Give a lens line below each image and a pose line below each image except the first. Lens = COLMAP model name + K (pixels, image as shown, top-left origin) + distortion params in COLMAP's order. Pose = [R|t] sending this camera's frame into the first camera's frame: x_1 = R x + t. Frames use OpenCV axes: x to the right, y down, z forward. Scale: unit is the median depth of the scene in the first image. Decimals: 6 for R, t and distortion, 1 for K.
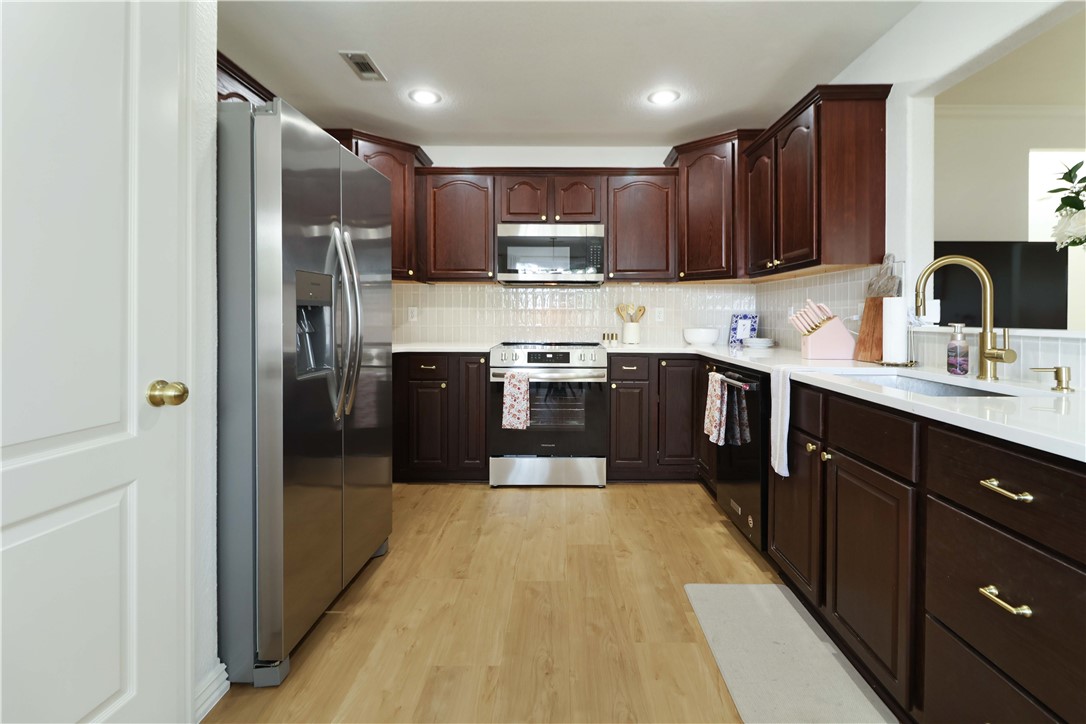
lens RADIAL K [[499.2, 0, 560.1], [0, 499.2, 319.0], [0, 0, 1]] dist [0.014440, -0.013722]
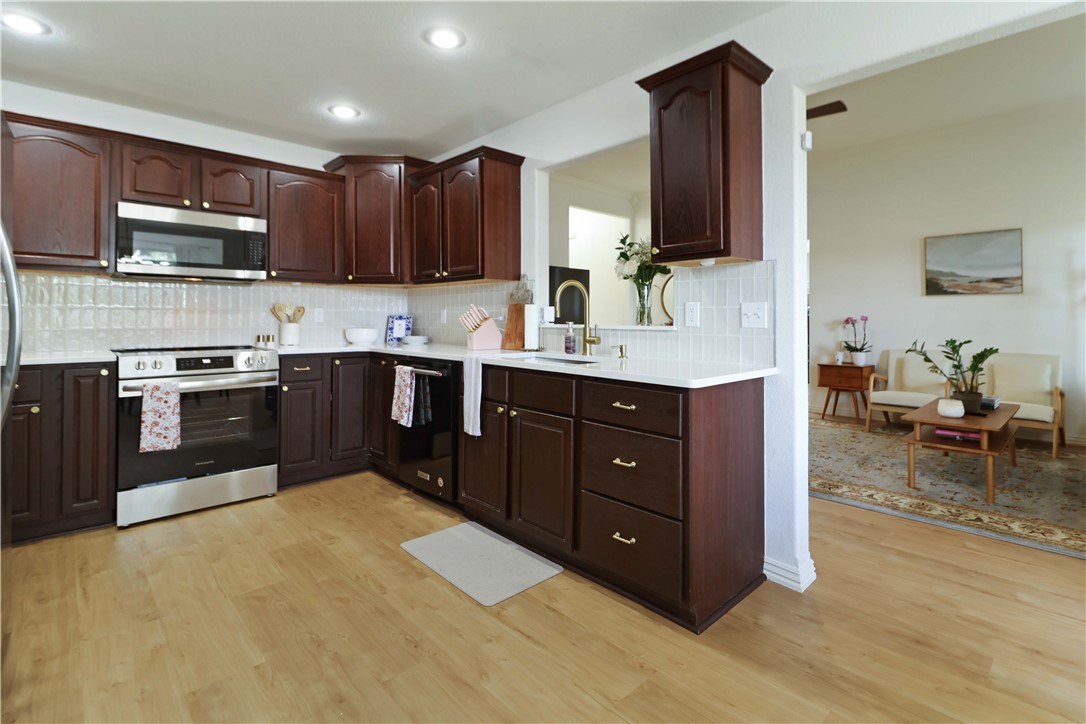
lens RADIAL K [[513.1, 0, 547.2], [0, 513.1, 309.2], [0, 0, 1]] dist [-0.005675, -0.001505]
pose [[0.722664, 0.013122, 0.691075, -0.276579], [0.001508, 0.999787, -0.020560, 0.001401], [-0.691198, 0.015900, 0.722491, -0.096448]]
